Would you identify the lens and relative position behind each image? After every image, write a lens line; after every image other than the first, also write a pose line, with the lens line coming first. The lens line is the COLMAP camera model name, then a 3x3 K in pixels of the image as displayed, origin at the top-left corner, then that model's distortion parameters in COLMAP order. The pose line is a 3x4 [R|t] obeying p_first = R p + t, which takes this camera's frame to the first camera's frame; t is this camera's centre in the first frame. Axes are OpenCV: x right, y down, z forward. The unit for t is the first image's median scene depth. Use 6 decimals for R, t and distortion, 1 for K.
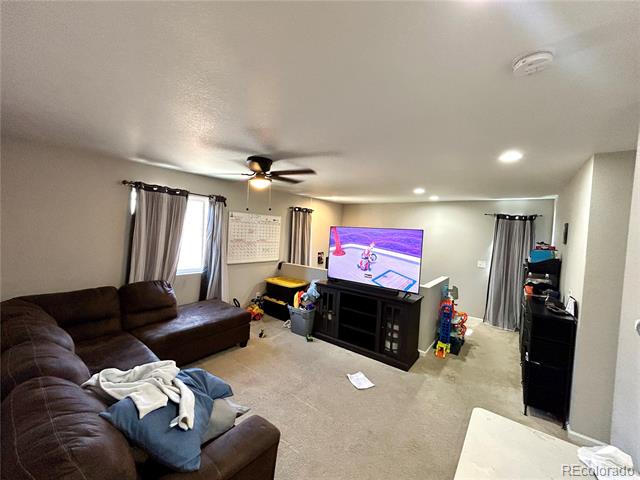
lens RADIAL K [[257.3, 0, 320.7], [0, 257.3, 238.9], [0, 0, 1]] dist [-0.001248, 0.000884]
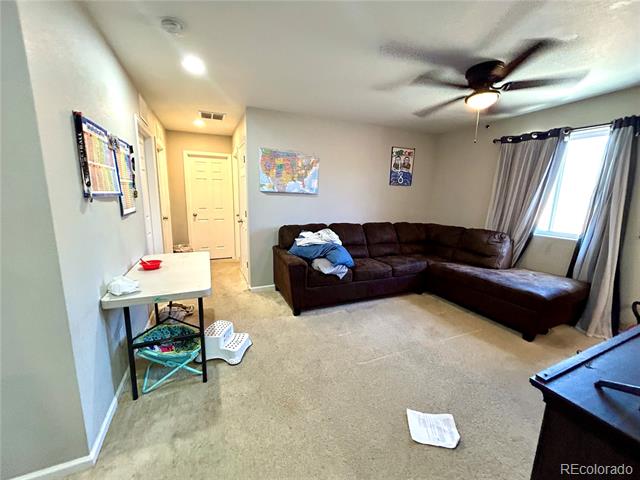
lens RADIAL K [[257.3, 0, 320.7], [0, 257.3, 238.9], [0, 0, 1]] dist [-0.001248, 0.000884]
pose [[-0.465688, 0.094880, -0.879848, 0.574505], [-0.074627, 0.986484, 0.145879, 0.090477], [0.881797, 0.133595, -0.452313, 0.812584]]
